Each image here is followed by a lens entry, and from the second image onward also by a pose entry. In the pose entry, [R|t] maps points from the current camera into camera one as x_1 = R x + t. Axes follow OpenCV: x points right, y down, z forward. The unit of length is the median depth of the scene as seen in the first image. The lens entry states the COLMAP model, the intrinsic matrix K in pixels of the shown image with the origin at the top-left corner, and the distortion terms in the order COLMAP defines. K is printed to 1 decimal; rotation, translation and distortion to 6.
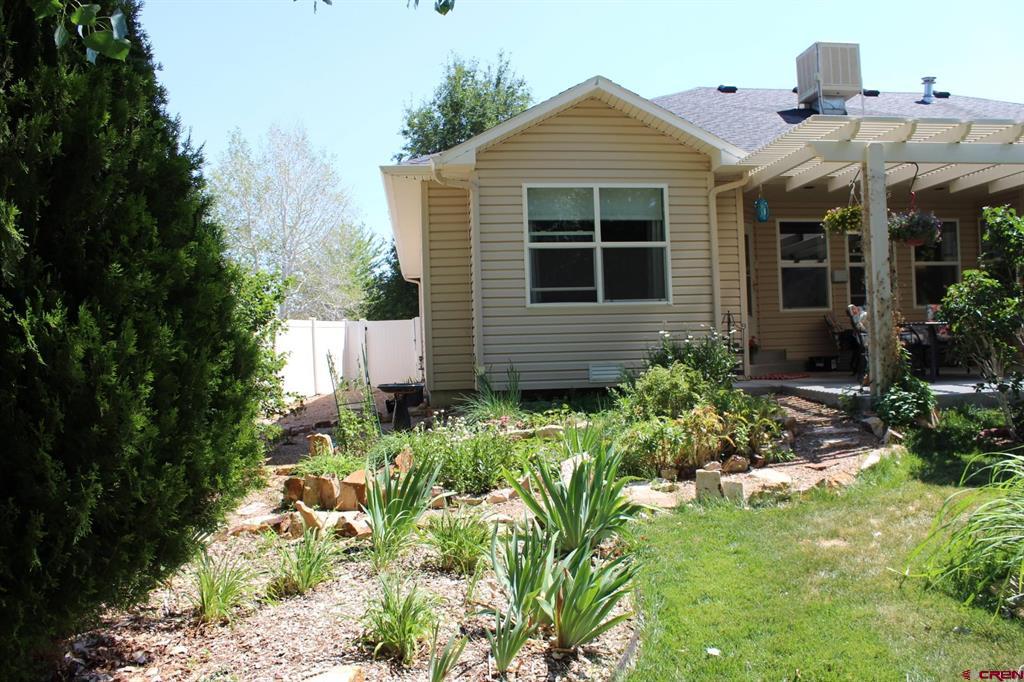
lens RADIAL K [[860.7, 0, 514.4], [0, 860.7, 337.9], [0, 0, 1]] dist [-0.137201, 0.059987]
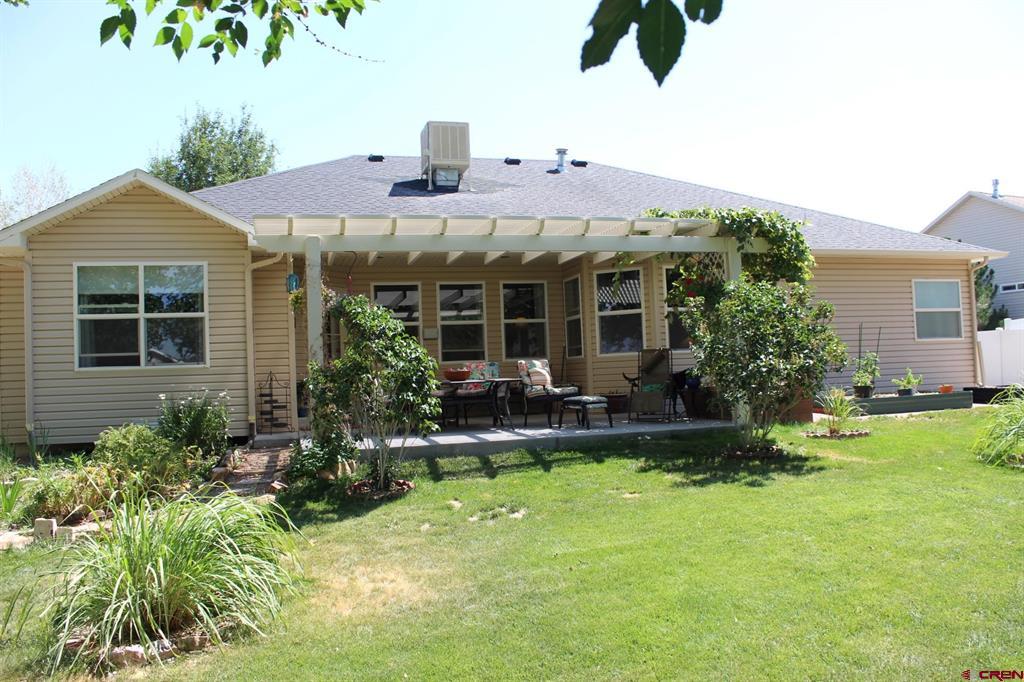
lens RADIAL K [[860.7, 0, 510.6], [0, 860.7, 344.6], [0, 0, 1]] dist [-0.137201, 0.059987]
pose [[0.985993, -0.004641, 0.166720, 0.392245], [0.009470, 0.999558, -0.028182, -0.033540], [-0.166515, 0.029366, 0.985601, -0.180660]]
